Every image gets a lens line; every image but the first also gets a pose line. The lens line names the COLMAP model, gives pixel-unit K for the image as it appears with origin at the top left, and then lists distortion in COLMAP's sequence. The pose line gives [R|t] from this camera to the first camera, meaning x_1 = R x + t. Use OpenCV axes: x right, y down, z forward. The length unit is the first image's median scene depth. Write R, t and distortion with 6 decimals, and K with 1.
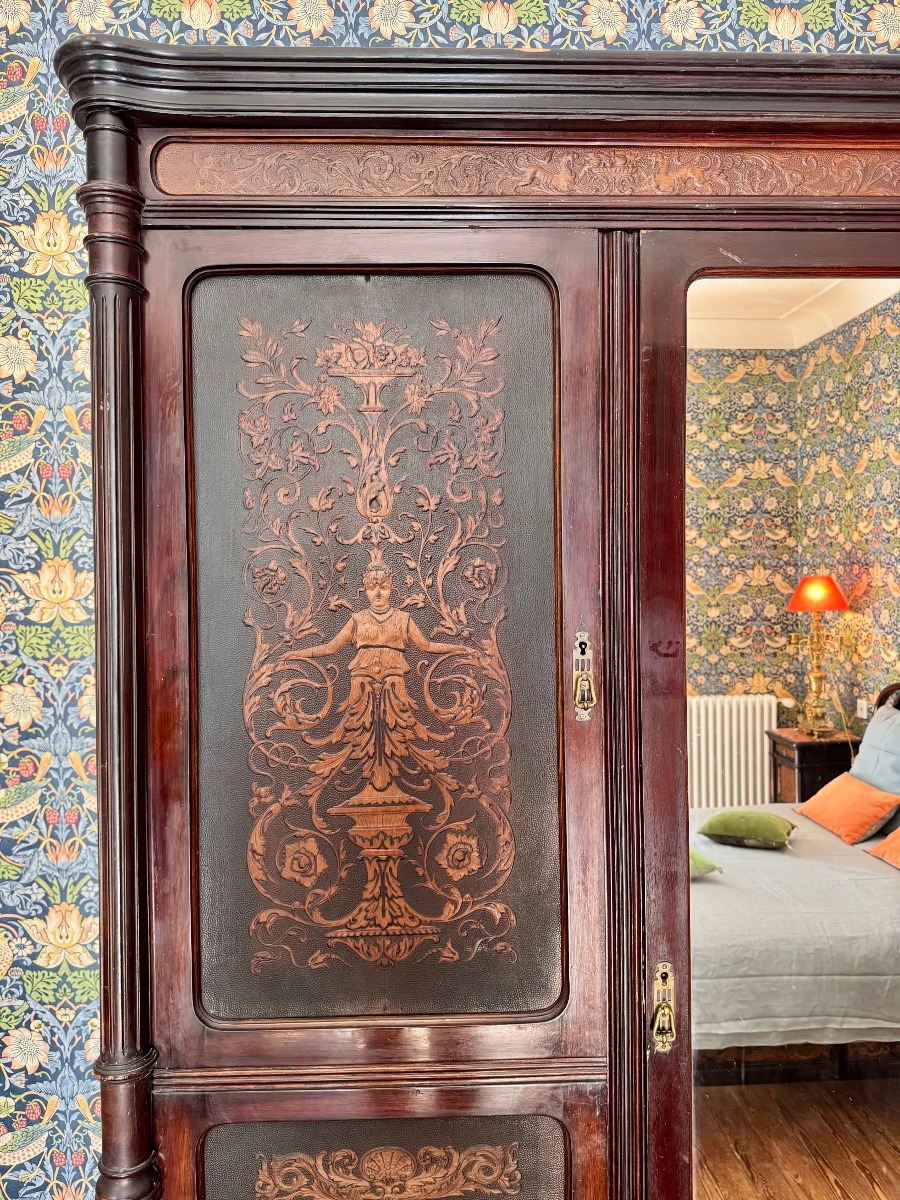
lens RADIAL K [[852.3, 0, 448.0], [0, 852.3, 603.7], [0, 0, 1]] dist [0.026089, -0.030334]
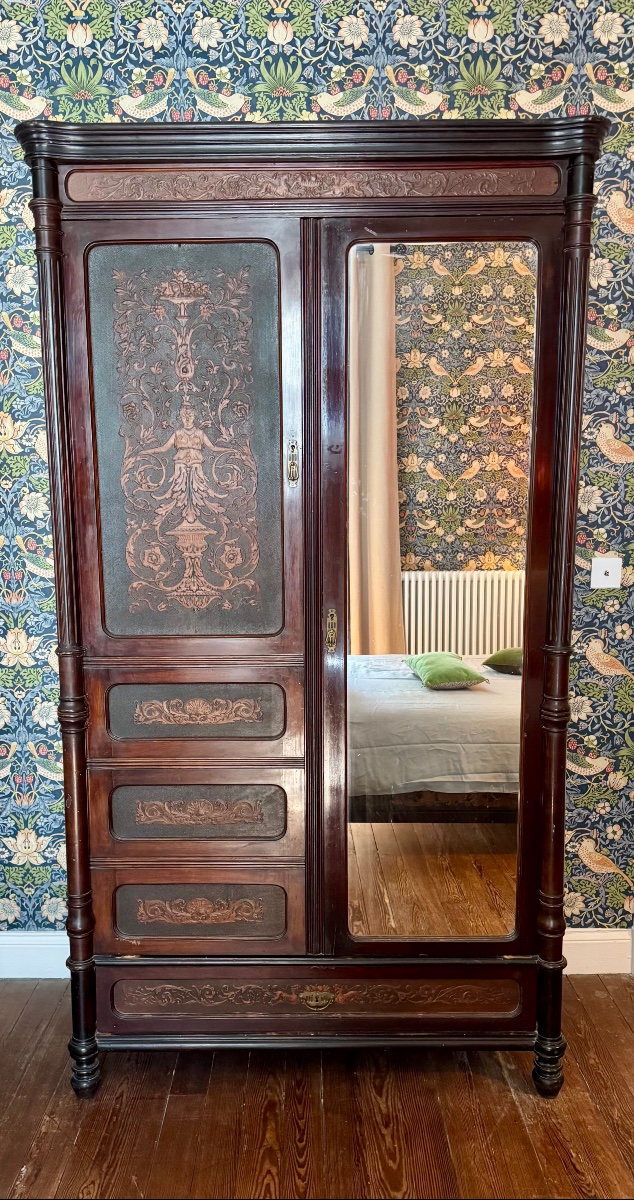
lens RADIAL K [[895.9, 0, 289.4], [0, 895.9, 649.2], [0, 0, 1]] dist [0.043513, -0.050731]
pose [[0.998961, 0.010280, -0.044390, 0.240561], [-0.003312, 0.988022, 0.154277, 0.186452], [0.045444, -0.153970, 0.987030, -1.072264]]
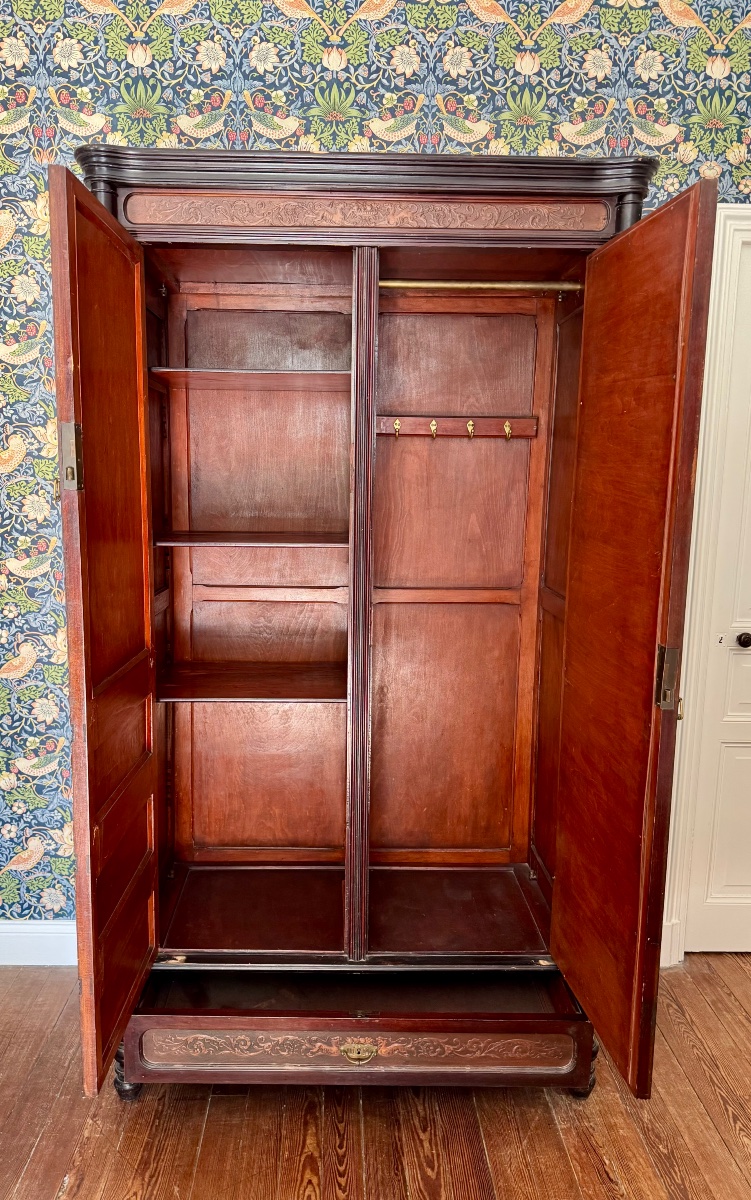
lens RADIAL K [[837.4, 0, 343.8], [0, 837.4, 604.7], [0, 0, 1]] dist [0.013429, -0.019275]
pose [[0.999529, 0.025333, -0.017293, 0.195258], [-0.022492, 0.988686, 0.148307, 0.076895], [0.020854, -0.147848, 0.988790, -0.950428]]
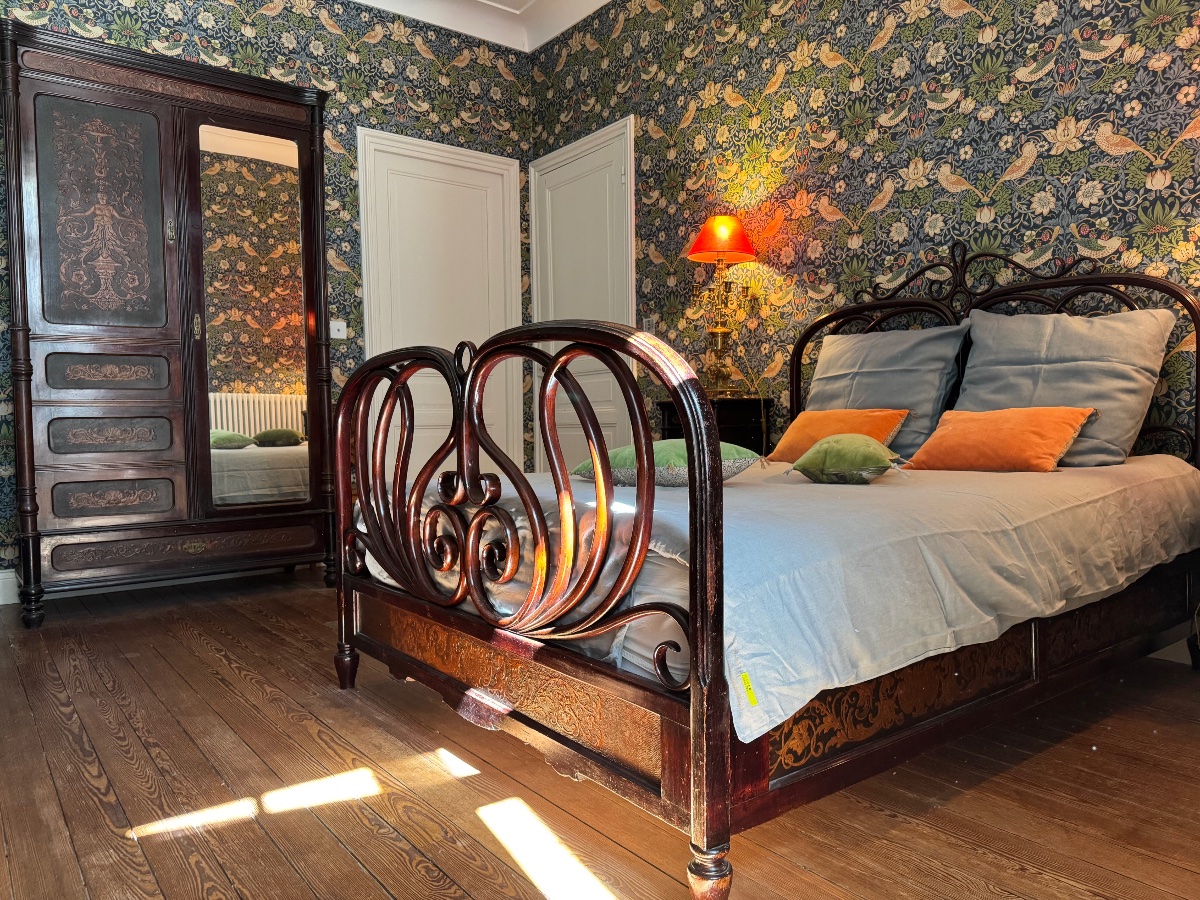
lens RADIAL K [[852.3, 0, 600.2], [0, 852.3, 454.3], [0, 0, 1]] dist [0.026089, -0.030334]
pose [[0.811783, -0.024936, 0.583427, -0.482250], [0.011572, 0.999579, 0.026621, 0.919891], [-0.583845, -0.014859, 0.811729, -2.888489]]
